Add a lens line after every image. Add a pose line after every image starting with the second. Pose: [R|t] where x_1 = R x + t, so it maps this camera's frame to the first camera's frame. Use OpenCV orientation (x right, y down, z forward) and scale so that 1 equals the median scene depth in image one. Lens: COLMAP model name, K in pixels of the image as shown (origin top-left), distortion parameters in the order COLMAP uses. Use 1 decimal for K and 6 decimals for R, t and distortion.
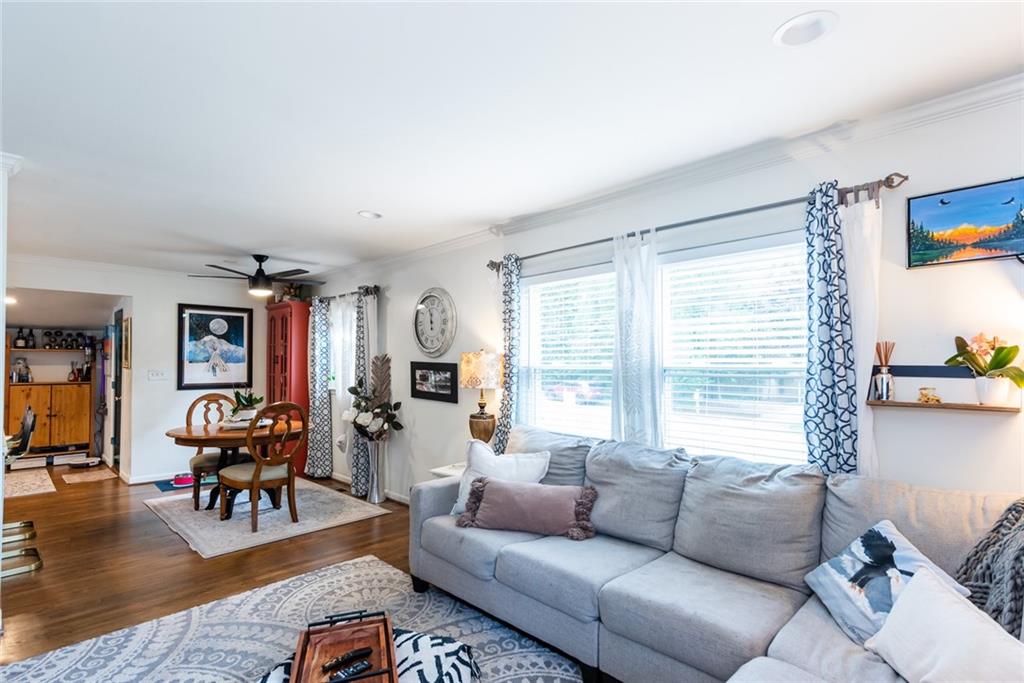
lens RADIAL K [[493.3, 0, 514.9], [0, 493.3, 357.9], [0, 0, 1]] dist [0.001435, 0.000275]
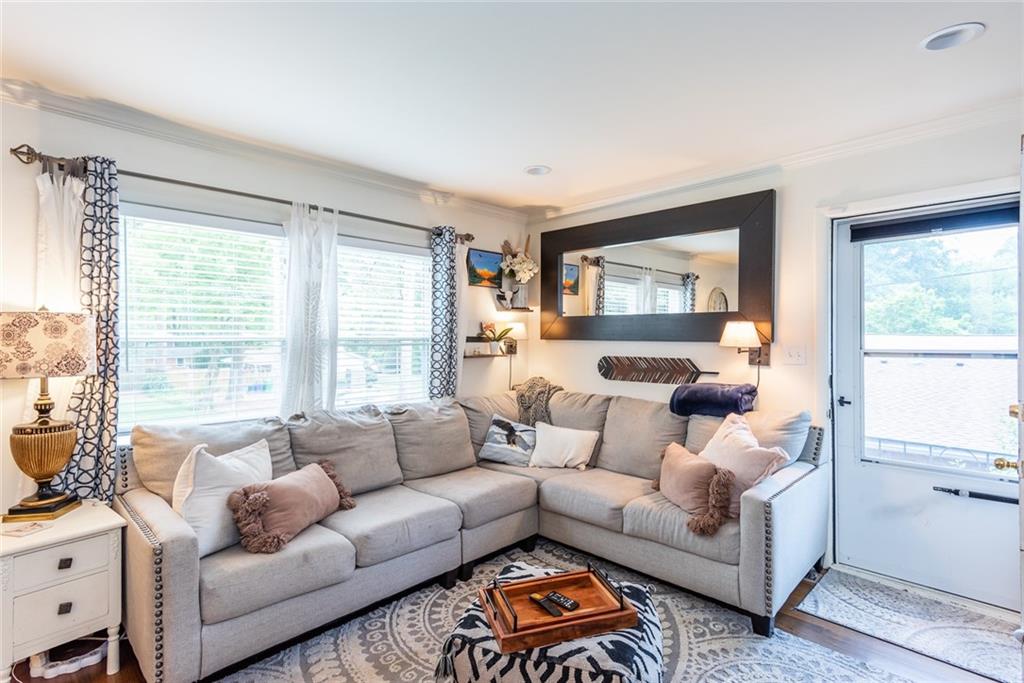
lens RADIAL K [[492.7, 0, 510.5], [0, 492.7, 340.7], [0, 0, 1]] dist [-0.001503, -0.009662]
pose [[-0.004254, -0.005819, 0.999974, -0.616321], [-0.012756, 0.999902, 0.005765, 0.010669], [-0.999910, -0.012731, -0.004328, 0.473102]]
